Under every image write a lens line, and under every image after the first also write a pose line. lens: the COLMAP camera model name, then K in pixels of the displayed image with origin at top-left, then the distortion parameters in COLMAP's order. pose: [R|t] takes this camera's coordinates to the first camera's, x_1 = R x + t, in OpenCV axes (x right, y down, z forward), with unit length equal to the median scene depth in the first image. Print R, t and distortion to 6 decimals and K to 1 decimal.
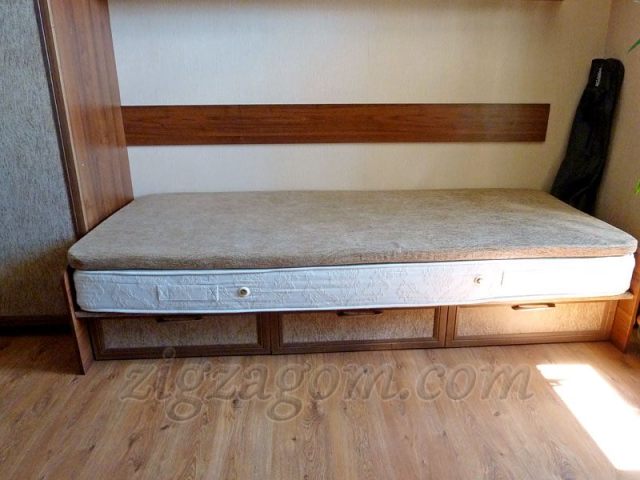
lens RADIAL K [[471.0, 0, 319.5], [0, 471.0, 242.9], [0, 0, 1]] dist [-0.031442, 0.002196]
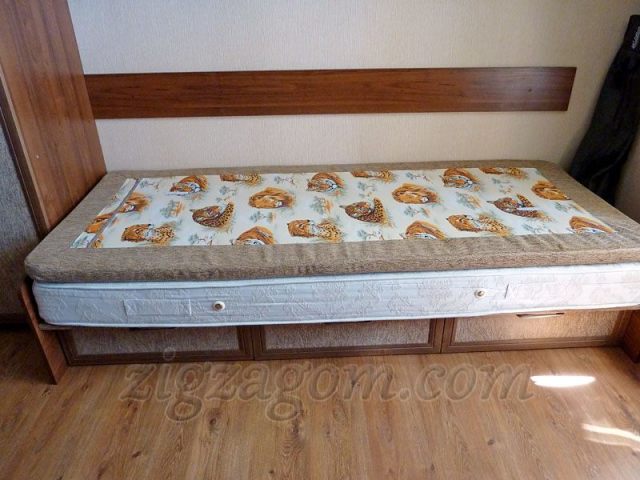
lens RADIAL K [[471.0, 0, 321.5], [0, 471.0, 237.7], [0, 0, 1]] dist [-0.031442, 0.002196]
pose [[0.999815, 0.002928, -0.019036, 0.050870], [0.000026, 0.988167, 0.153379, -0.154521], [0.019260, -0.153351, 0.987984, 0.118357]]
